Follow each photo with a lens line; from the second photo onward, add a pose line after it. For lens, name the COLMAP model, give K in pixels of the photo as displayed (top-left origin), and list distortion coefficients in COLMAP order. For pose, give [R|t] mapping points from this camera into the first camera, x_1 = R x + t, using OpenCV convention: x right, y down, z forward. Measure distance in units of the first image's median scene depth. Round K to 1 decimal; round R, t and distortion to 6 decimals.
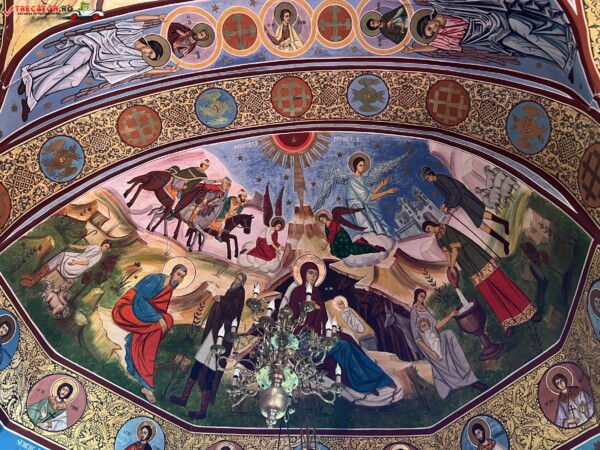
lens RADIAL K [[456.8, 0, 300.3], [0, 456.8, 225.5], [0, 0, 1]] dist [0.040291, -0.038216]
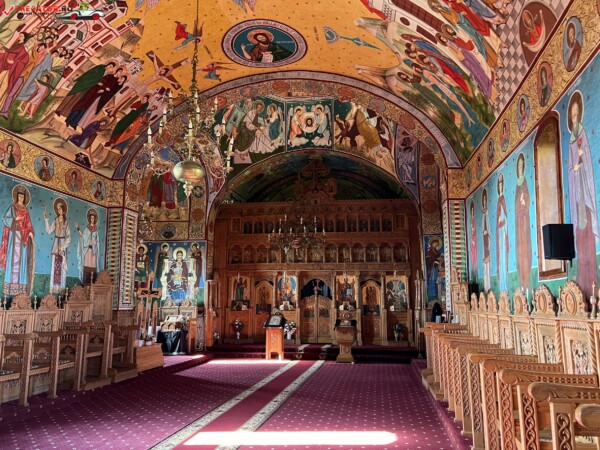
lens RADIAL K [[456.8, 0, 297.5], [0, 456.8, 219.4], [0, 0, 1]] dist [0.040291, -0.038216]
pose [[-0.061005, -0.256556, -0.964602, 2.735408], [0.827541, 0.527336, -0.192593, -0.144314], [0.558081, -0.809997, 0.180140, -0.406979]]
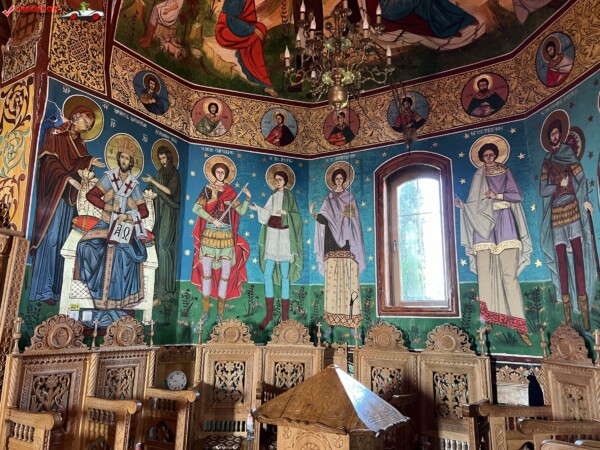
lens RADIAL K [[456.8, 0, 299.0], [0, 456.8, 226.7], [0, 0, 1]] dist [0.040291, -0.038216]
pose [[0.911737, -0.142846, -0.385137, 0.187288], [0.370281, 0.691718, 0.620015, -0.141698], [0.177839, -0.707900, 0.683558, -0.130877]]
